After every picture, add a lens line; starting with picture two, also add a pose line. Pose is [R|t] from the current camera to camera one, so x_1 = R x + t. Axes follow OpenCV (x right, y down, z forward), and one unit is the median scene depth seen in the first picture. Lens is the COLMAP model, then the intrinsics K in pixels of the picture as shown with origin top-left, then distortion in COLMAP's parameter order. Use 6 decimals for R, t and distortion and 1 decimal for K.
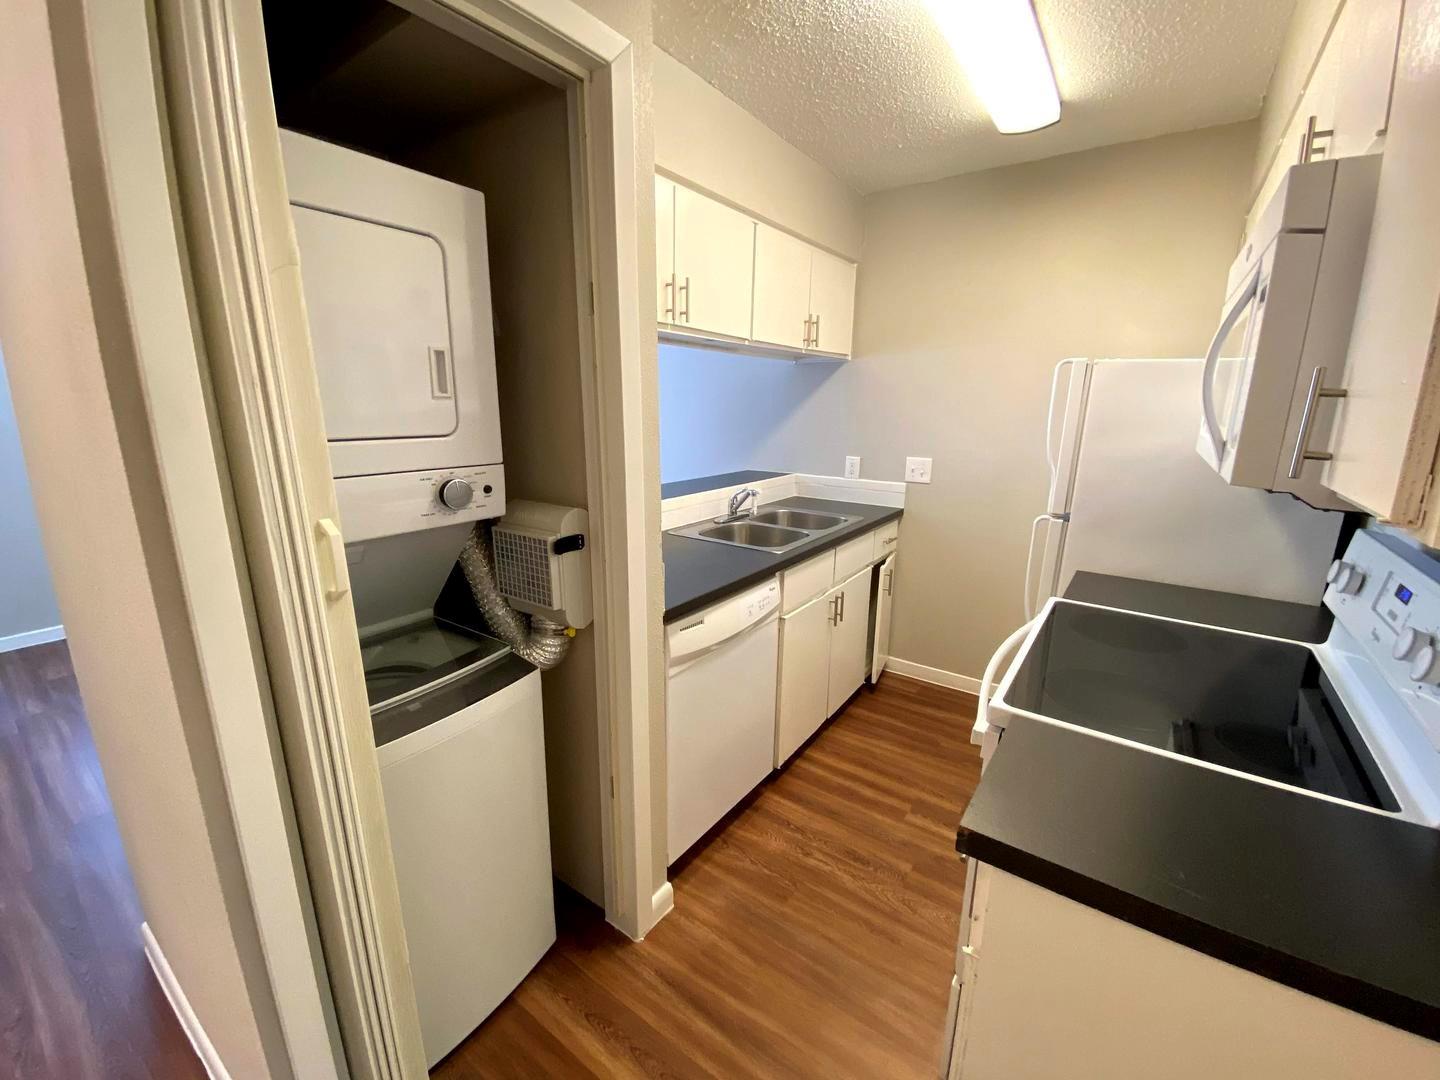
lens RADIAL K [[597.9, 0, 723.8], [0, 597.9, 539.8], [0, 0, 1]] dist [-0.001827, -0.000412]
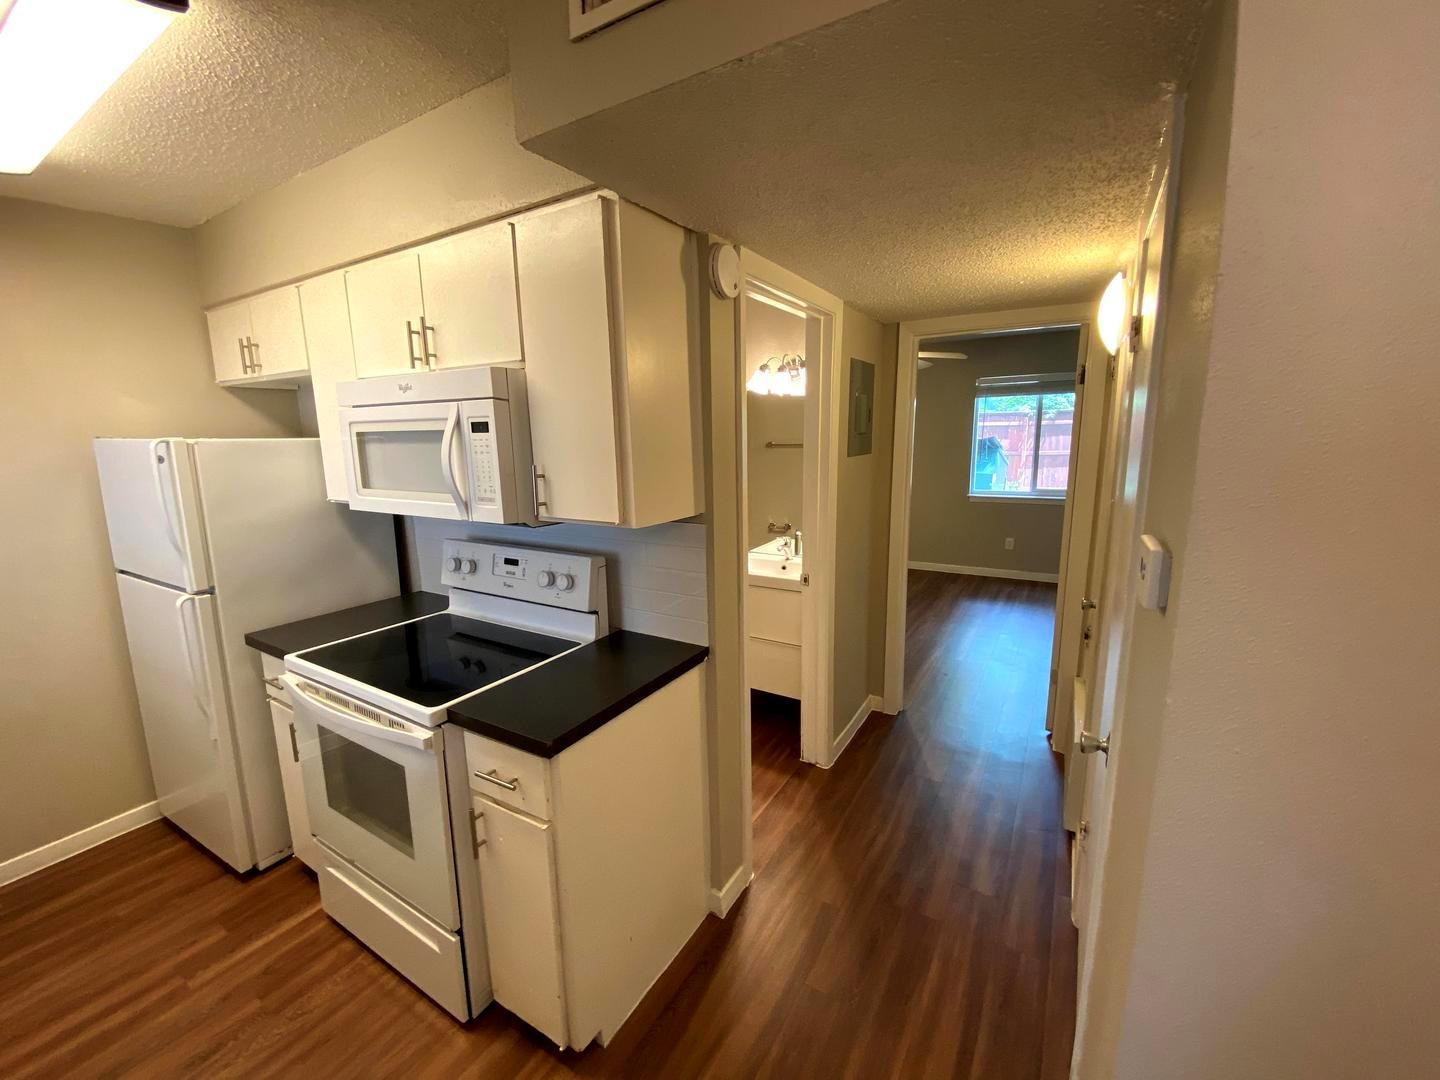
lens RADIAL K [[597.9, 0, 716.8], [0, 597.9, 535.6], [0, 0, 1]] dist [-0.001827, -0.000412]
pose [[-0.056741, -0.184630, 0.981169, -0.436300], [0.249239, 0.949017, 0.192993, -0.104711], [-0.966778, 0.255496, -0.007831, 0.152637]]
